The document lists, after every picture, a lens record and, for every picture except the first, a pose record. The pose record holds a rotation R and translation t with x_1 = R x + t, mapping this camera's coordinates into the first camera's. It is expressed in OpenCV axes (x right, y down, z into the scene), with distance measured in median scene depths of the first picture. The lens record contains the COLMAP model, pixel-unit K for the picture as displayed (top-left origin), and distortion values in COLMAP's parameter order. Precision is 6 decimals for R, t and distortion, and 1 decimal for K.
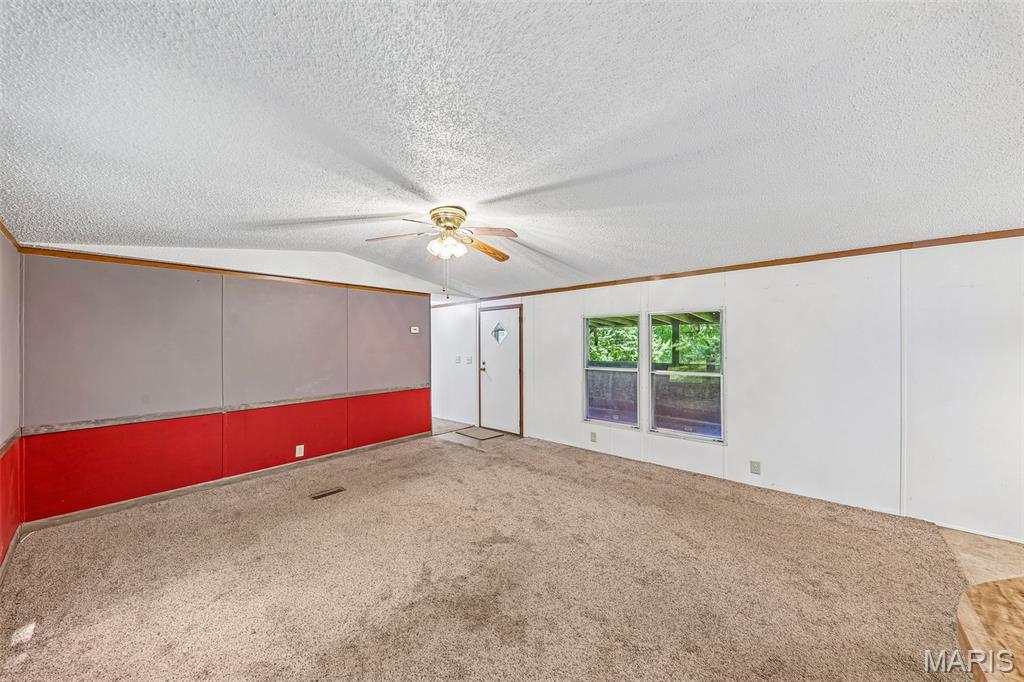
lens RADIAL K [[362.1, 0, 508.1], [0, 362.1, 334.3], [0, 0, 1]] dist [0.012177, -0.006447]
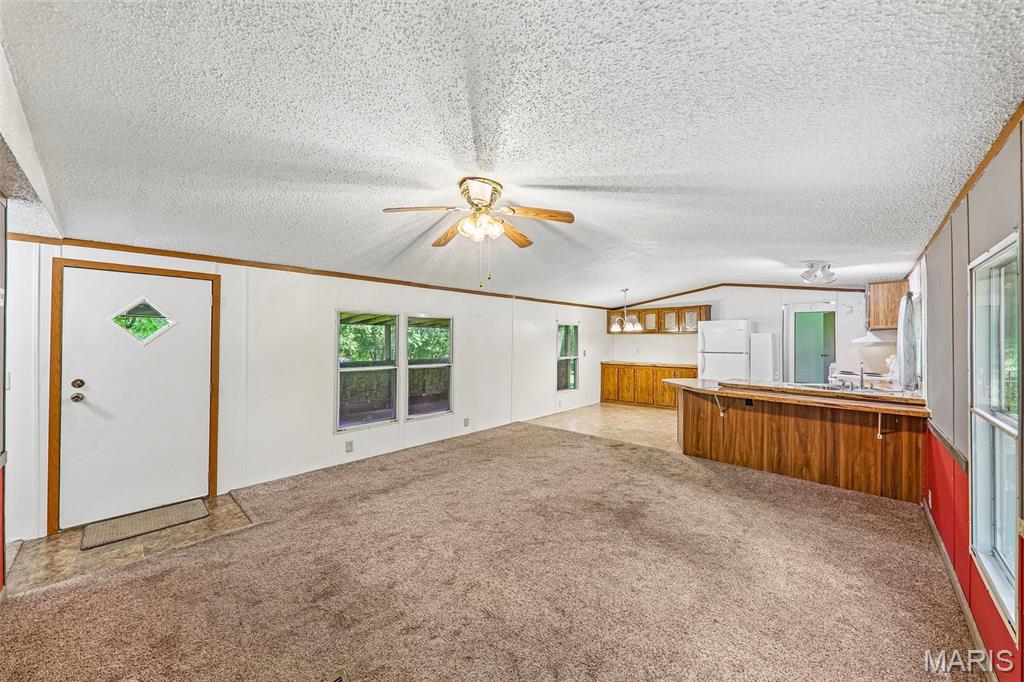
lens RADIAL K [[362.1, 0, 512.9], [0, 362.1, 346.1], [0, 0, 1]] dist [0.012177, -0.006447]
pose [[0.031060, -0.006950, 0.999493, -0.735505], [-0.024396, 0.999673, 0.007710, 0.022037], [-0.999220, -0.024623, 0.030880, 0.660297]]
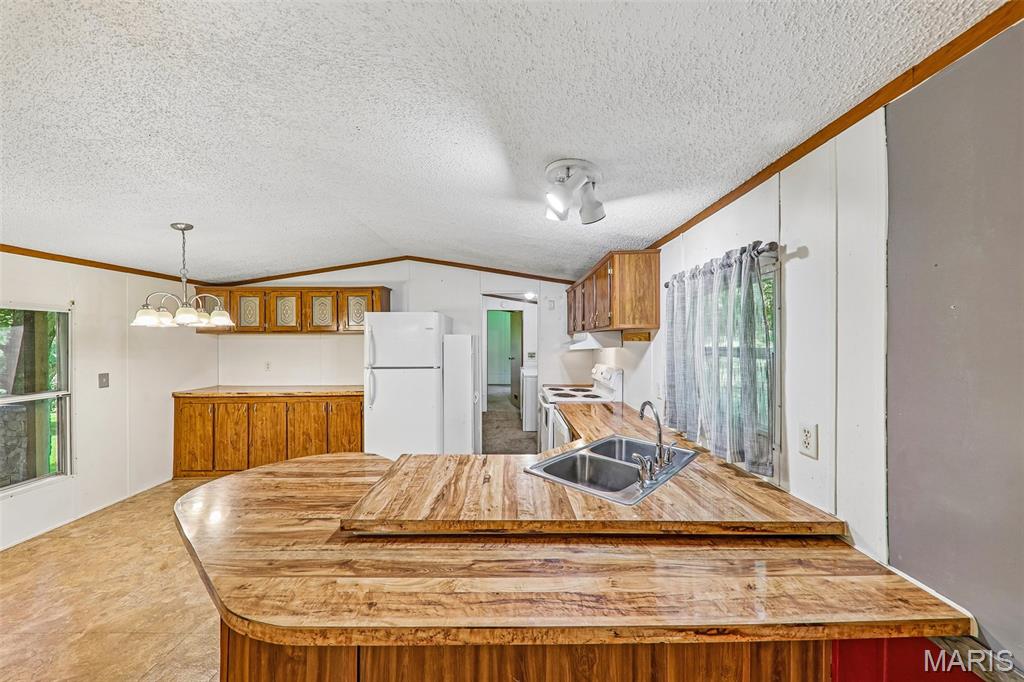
lens RADIAL K [[362.1, 0, 515.6], [0, 362.1, 339.0], [0, 0, 1]] dist [0.012177, -0.006447]
pose [[-0.673431, 0.011734, 0.739157, -0.009877], [-0.008301, 0.999691, -0.023432, -0.012097], [-0.739203, -0.021915, -0.673126, 0.215279]]
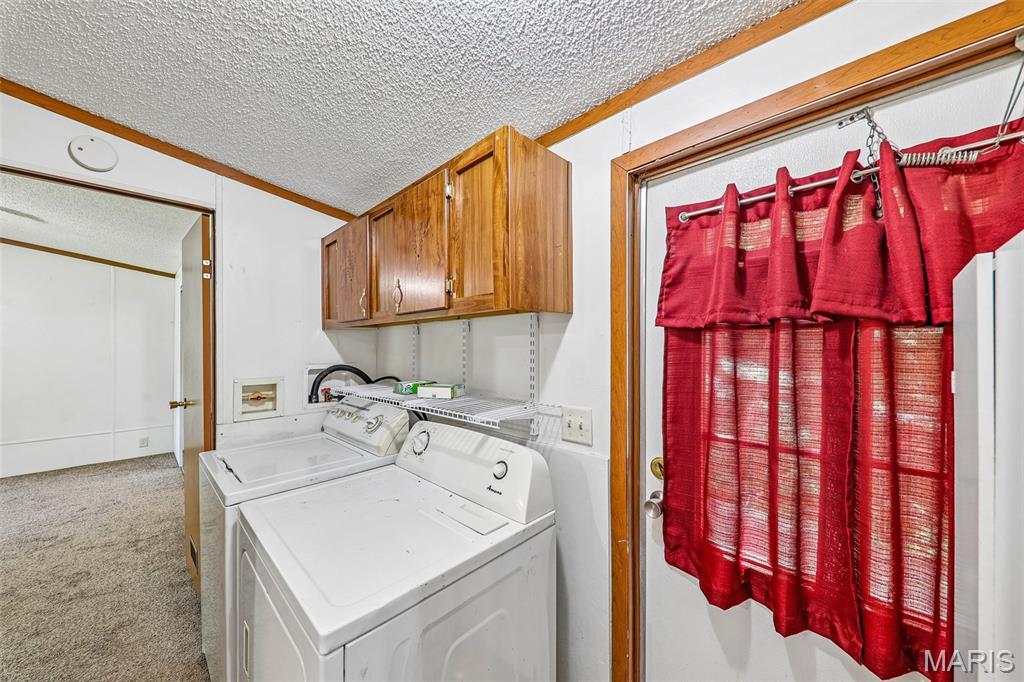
lens RADIAL K [[362.1, 0, 512.9], [0, 362.1, 345.7], [0, 0, 1]] dist [0.012177, -0.006447]
pose [[-0.998938, 0.013736, 0.043971, 0.908509], [0.012535, 0.999544, -0.027476, -0.018843], [-0.044328, -0.026895, -0.998655, -0.597165]]
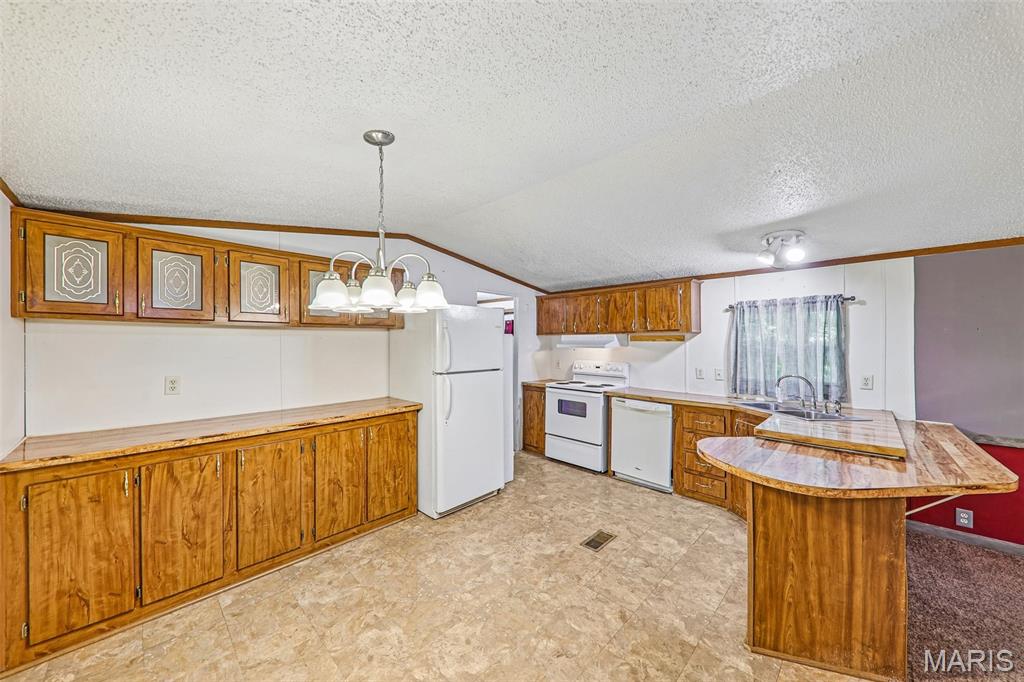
lens RADIAL K [[362.1, 0, 508.0], [0, 362.1, 334.3], [0, 0, 1]] dist [0.012177, -0.006447]
pose [[-0.998594, 0.007523, 0.052469, 0.726941], [0.005328, 0.999110, -0.041843, -0.005592], [-0.052737, -0.041505, -0.997746, 0.587796]]
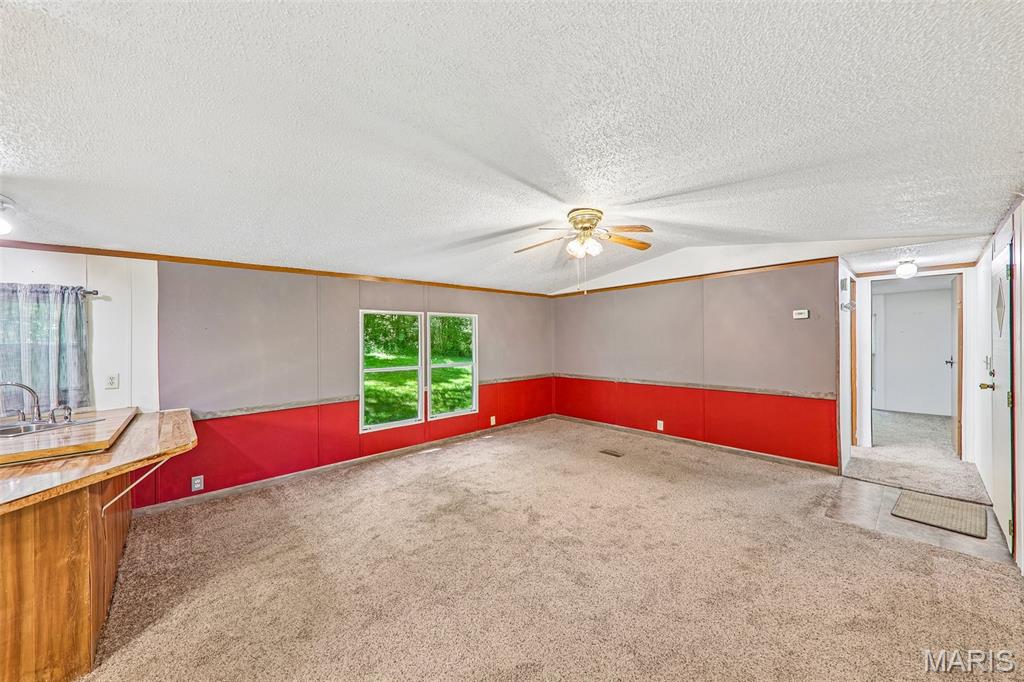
lens RADIAL K [[362.1, 0, 515.7], [0, 362.1, 335.6], [0, 0, 1]] dist [0.012177, -0.006447]
pose [[-0.106379, -0.000711, -0.994325, 0.664279], [0.042873, 0.999066, -0.005301, 0.012226], [0.993401, -0.043194, -0.106249, 0.672252]]
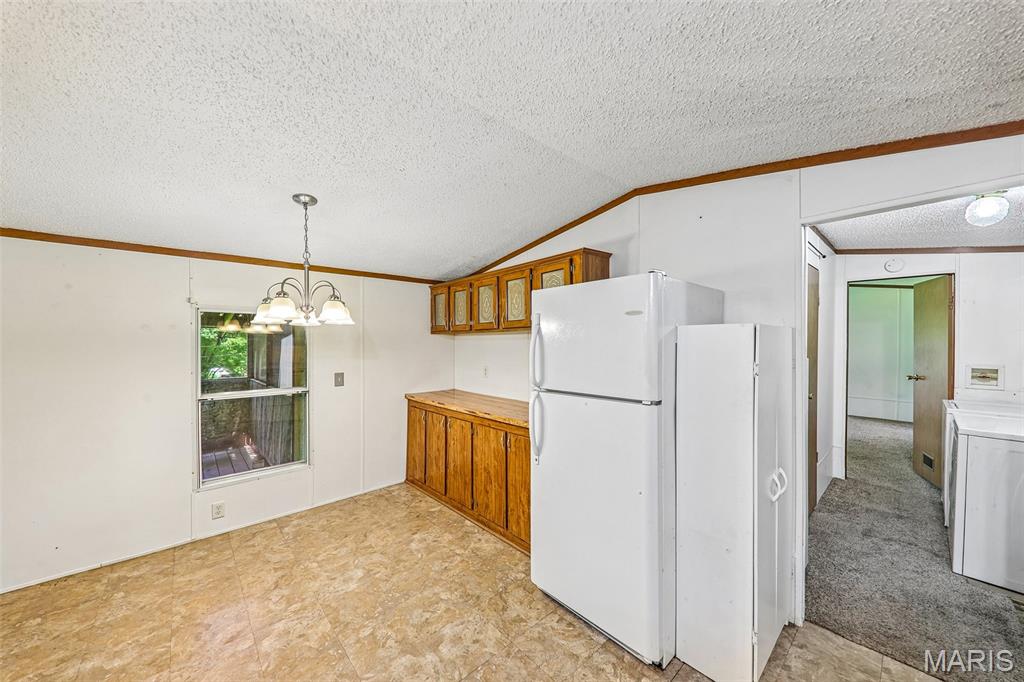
lens RADIAL K [[362.1, 0, 517.4], [0, 362.1, 344.1], [0, 0, 1]] dist [0.012177, -0.006447]
pose [[0.107142, 0.001645, 0.994242, 0.389235], [-0.018047, 0.999837, 0.000291, -0.021566], [-0.994080, -0.017974, 0.107154, -0.147782]]
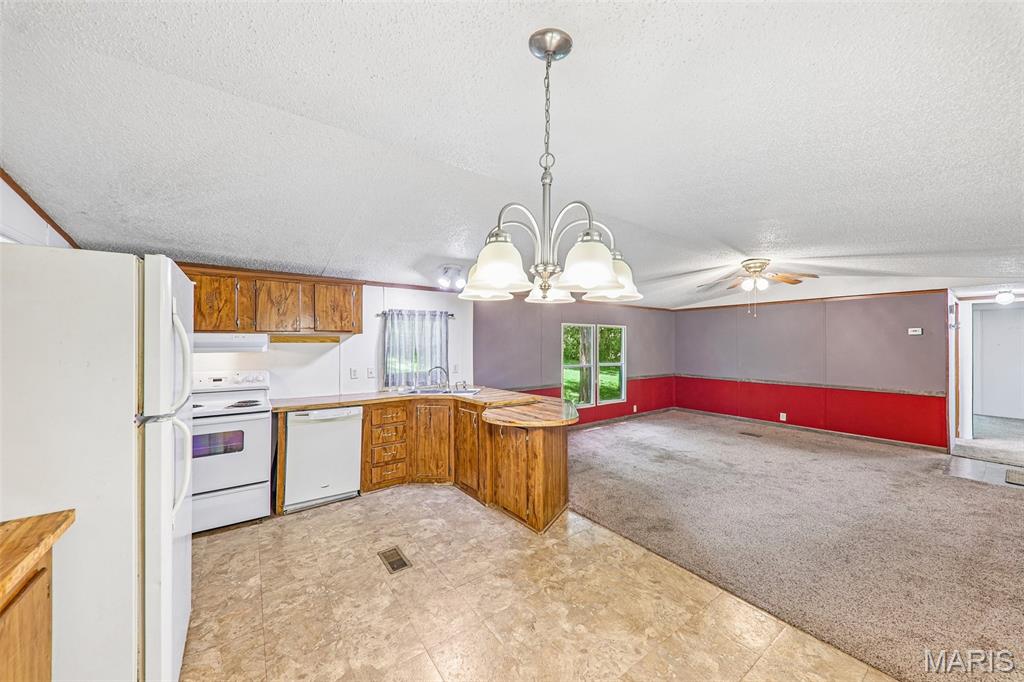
lens RADIAL K [[362.1, 0, 509.9], [0, 362.1, 334.9], [0, 0, 1]] dist [0.012177, -0.006447]
pose [[-0.218004, -0.014652, -0.975838, 1.140760], [0.025807, 0.999451, -0.020772, -0.013609], [0.975607, -0.029712, -0.217506, 0.245268]]
